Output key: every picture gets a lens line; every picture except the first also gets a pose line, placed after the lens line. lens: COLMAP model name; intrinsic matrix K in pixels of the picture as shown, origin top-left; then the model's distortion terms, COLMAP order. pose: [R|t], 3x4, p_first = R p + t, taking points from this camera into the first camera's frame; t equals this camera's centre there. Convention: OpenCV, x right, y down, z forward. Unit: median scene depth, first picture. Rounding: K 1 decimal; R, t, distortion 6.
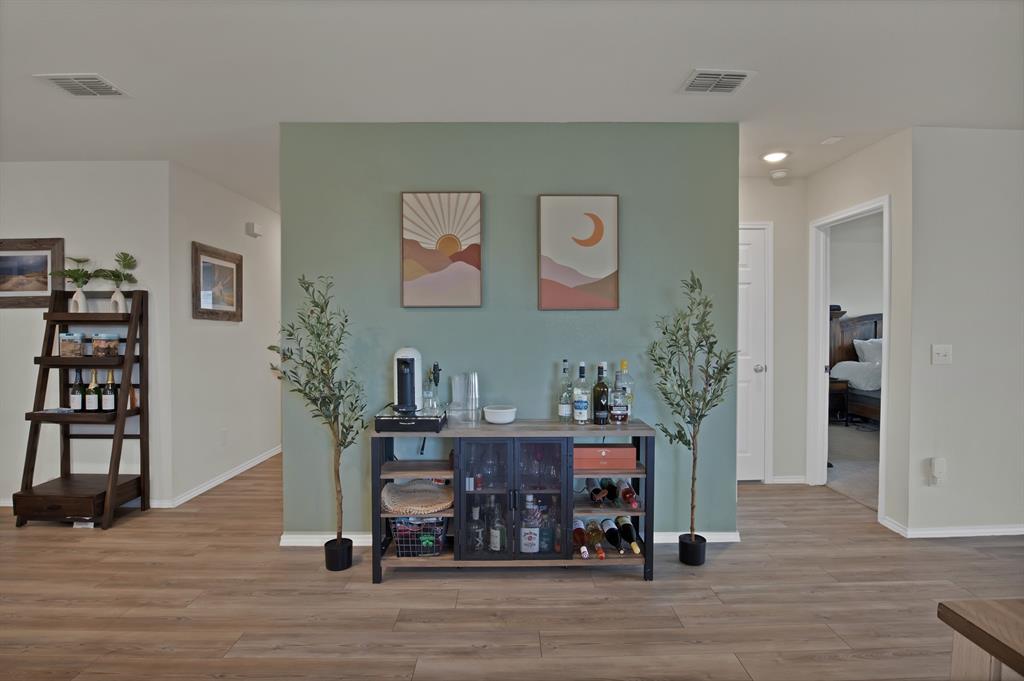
lens RADIAL K [[539.0, 0, 521.5], [0, 539.0, 336.2], [0, 0, 1]] dist [-0.050905, 0.018668]
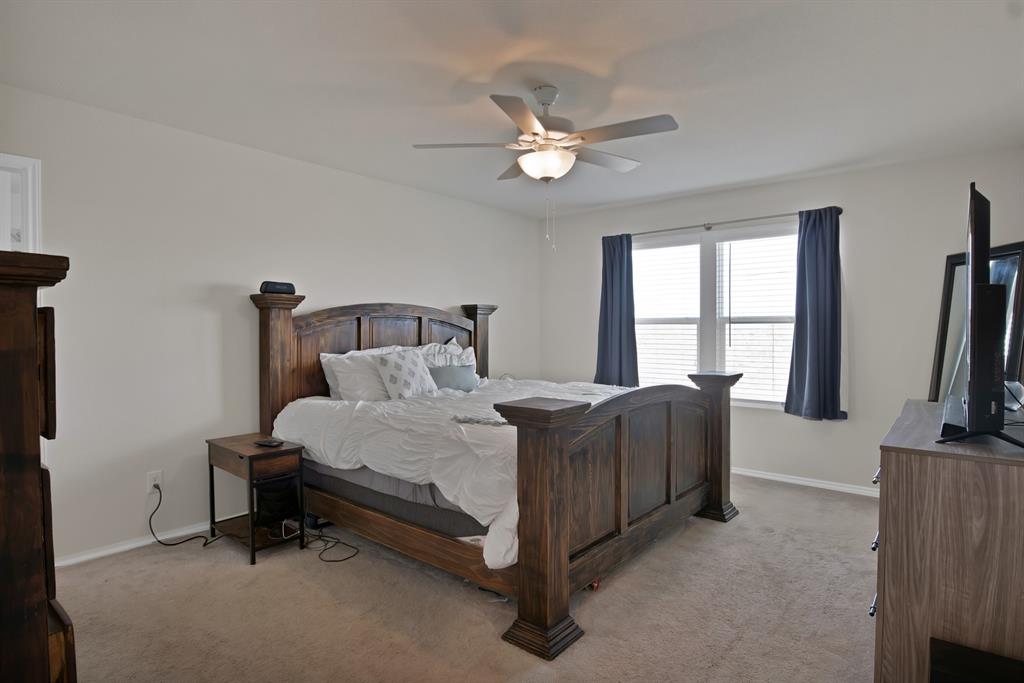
lens RADIAL K [[539.0, 0, 521.5], [0, 539.0, 337.2], [0, 0, 1]] dist [-0.050905, 0.018668]
pose [[0.663481, -0.012048, 0.748096, 0.375858], [0.010512, 0.999922, 0.006781, -0.010531], [-0.748119, 0.003365, 0.663556, 0.522074]]
